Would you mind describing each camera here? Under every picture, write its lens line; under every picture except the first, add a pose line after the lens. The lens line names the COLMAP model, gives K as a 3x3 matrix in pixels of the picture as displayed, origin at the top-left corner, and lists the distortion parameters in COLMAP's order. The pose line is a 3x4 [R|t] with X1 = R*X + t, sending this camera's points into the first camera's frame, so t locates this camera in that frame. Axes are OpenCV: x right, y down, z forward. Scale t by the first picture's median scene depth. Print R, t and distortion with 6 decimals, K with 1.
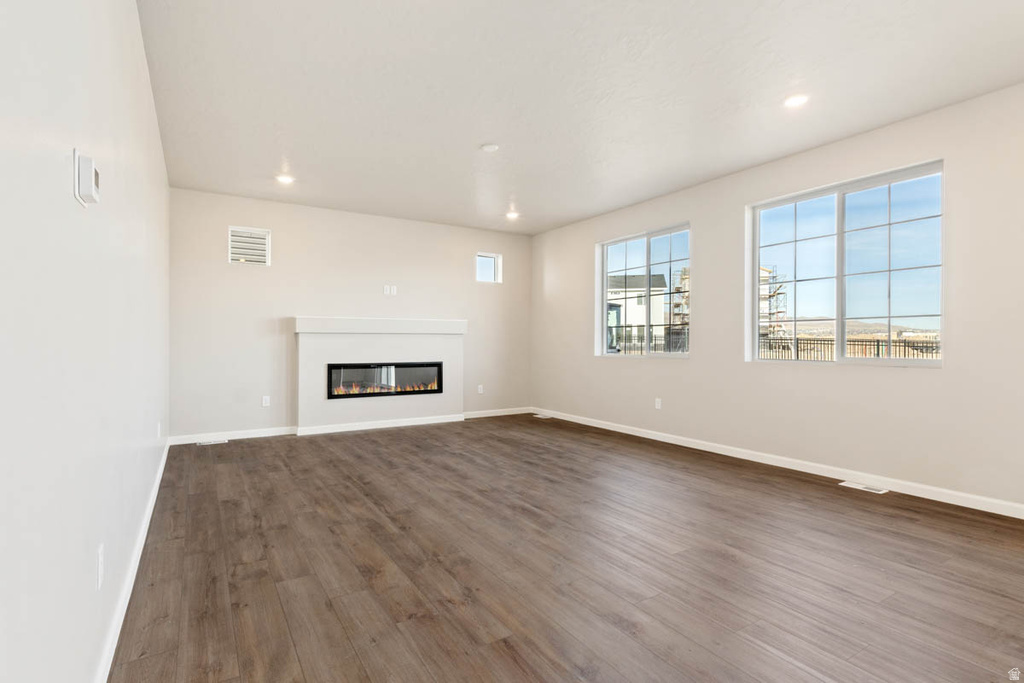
lens RADIAL K [[489.2, 0, 511.1], [0, 489.2, 347.5], [0, 0, 1]] dist [0.002379, 0.000077]
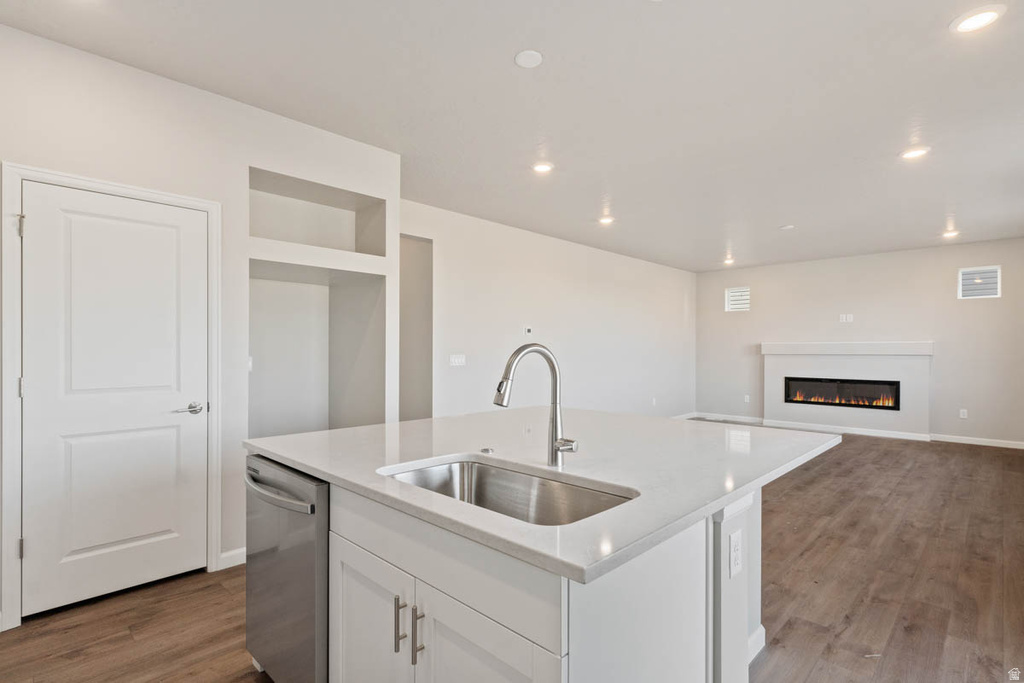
lens RADIAL K [[489.2, 0, 511.1], [0, 489.2, 347.5], [0, 0, 1]] dist [0.002379, 0.000077]
pose [[0.227303, -0.009703, -0.973776, 1.278642], [-0.010992, 0.999861, -0.012529, -0.038524], [0.973762, 0.013551, 0.227165, -0.112102]]
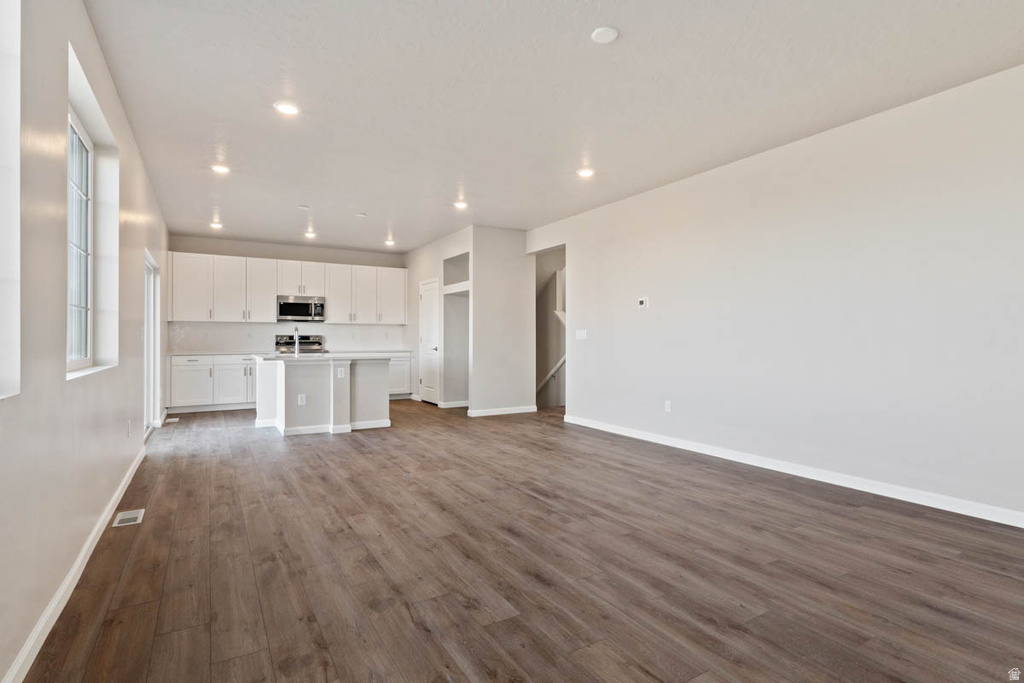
lens RADIAL K [[508.9, 0, 512.0], [0, 508.9, 341.5], [0, 0, 1]] dist [0.024900, 0.000093]
pose [[-0.999753, -0.002830, 0.022065, 0.066888], [-0.002519, 0.999897, 0.014100, -0.020317], [-0.022103, 0.014041, -0.999657, 1.842270]]
